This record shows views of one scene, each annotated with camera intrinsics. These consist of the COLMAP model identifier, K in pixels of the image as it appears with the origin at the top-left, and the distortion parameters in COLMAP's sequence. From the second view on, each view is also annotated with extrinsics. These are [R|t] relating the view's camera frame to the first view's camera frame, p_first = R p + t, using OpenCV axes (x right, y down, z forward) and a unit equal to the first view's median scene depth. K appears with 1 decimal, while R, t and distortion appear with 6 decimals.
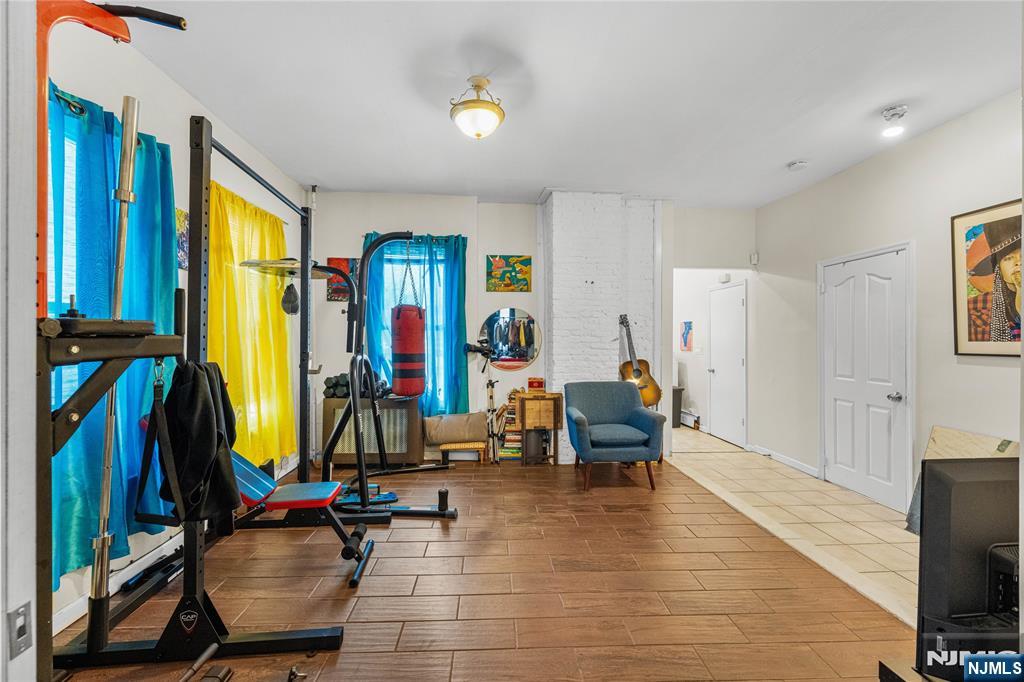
lens RADIAL K [[442.0, 0, 508.3], [0, 442.0, 337.6], [0, 0, 1]] dist [-0.000765, -0.000006]
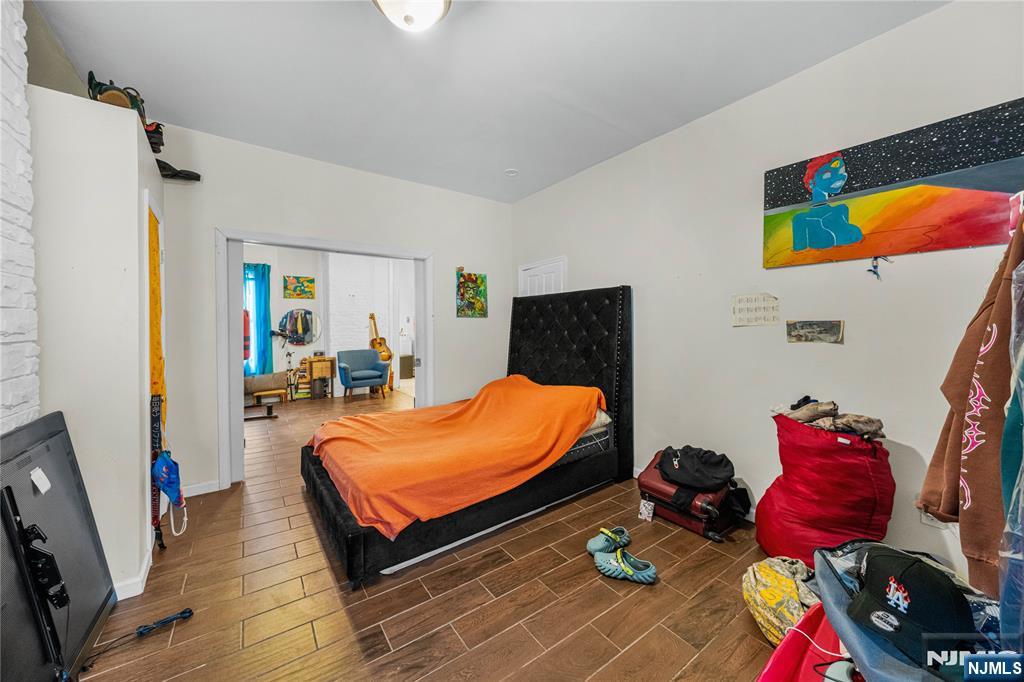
lens RADIAL K [[383.7, 0, 516.4], [0, 383.7, 327.5], [0, 0, 1]] dist [-0.002524, -0.000080]
pose [[0.845618, -0.012462, 0.533642, -0.083112], [0.009004, 0.999918, 0.009083, -0.002004], [-0.533712, -0.002875, 0.845661, -0.676054]]
